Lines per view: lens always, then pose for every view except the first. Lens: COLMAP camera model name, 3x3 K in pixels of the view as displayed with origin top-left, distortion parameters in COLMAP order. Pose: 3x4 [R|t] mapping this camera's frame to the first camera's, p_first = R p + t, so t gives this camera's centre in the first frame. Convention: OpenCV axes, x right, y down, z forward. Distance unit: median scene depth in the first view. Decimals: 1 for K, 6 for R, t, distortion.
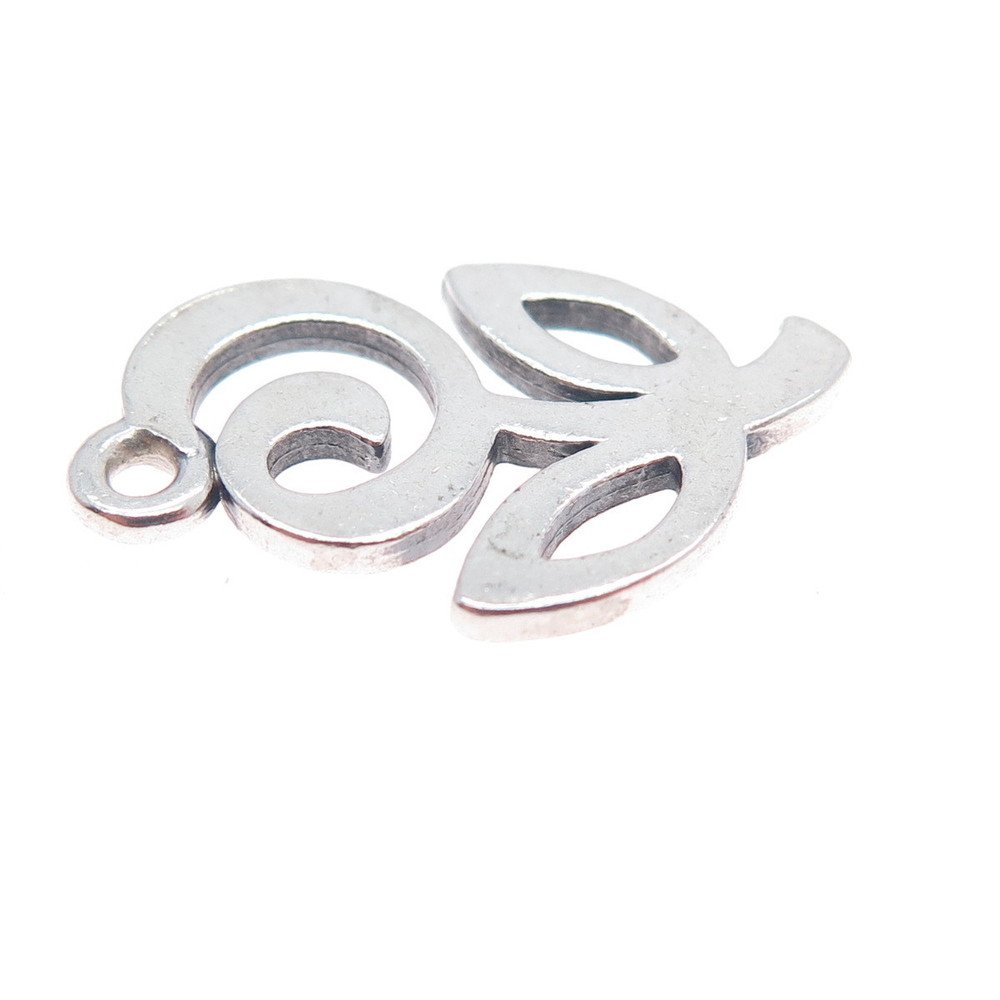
lens RADIAL K [[2100.5, 0, 498.5], [0, 2100.5, 499.0], [0, 0, 1]] dist [0.056325, 0.000000]
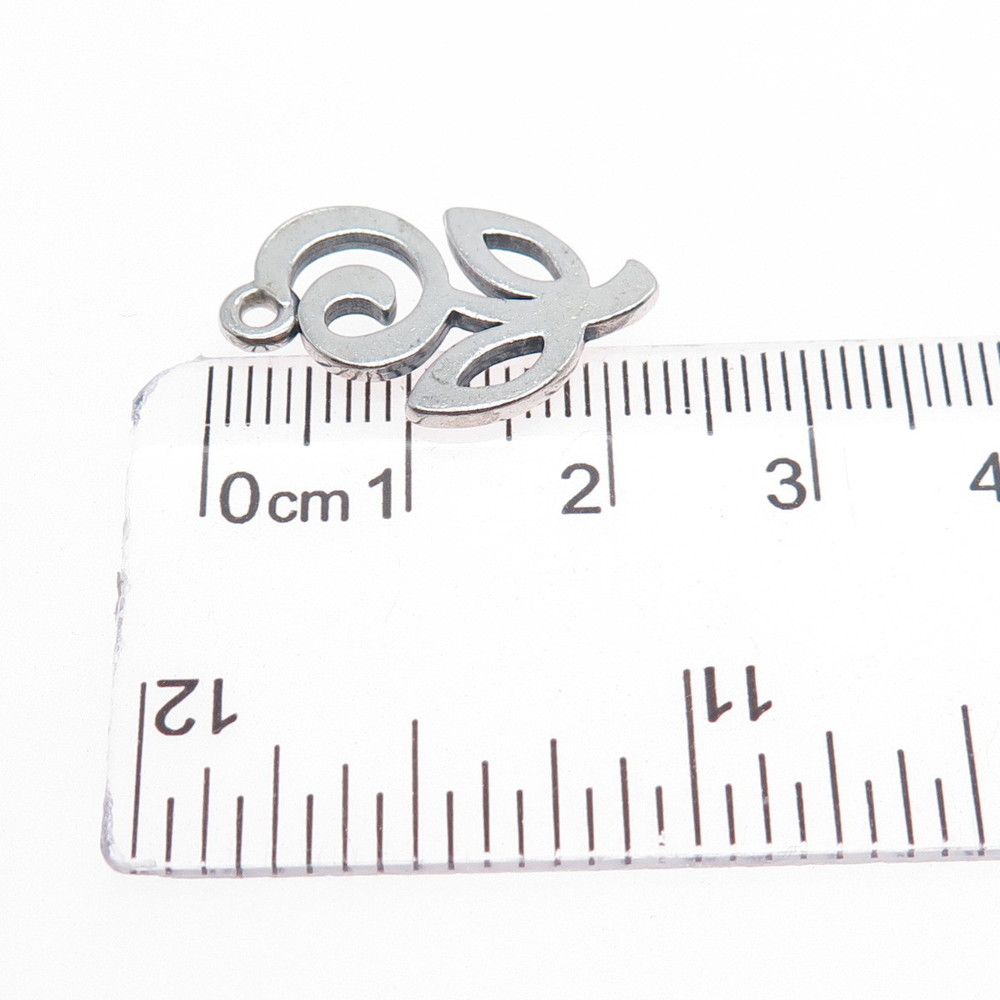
lens RADIAL K [[2100.5, 0, 492.6], [0, 2100.5, 499.7], [0, 0, 1]] dist [0.056325, 0.000000]
pose [[0.982796, 0.122255, -0.138441, 0.307421], [-0.100660, 0.983010, 0.153489, -0.154627], [0.154853, -0.136913, 0.978405, -0.801766]]
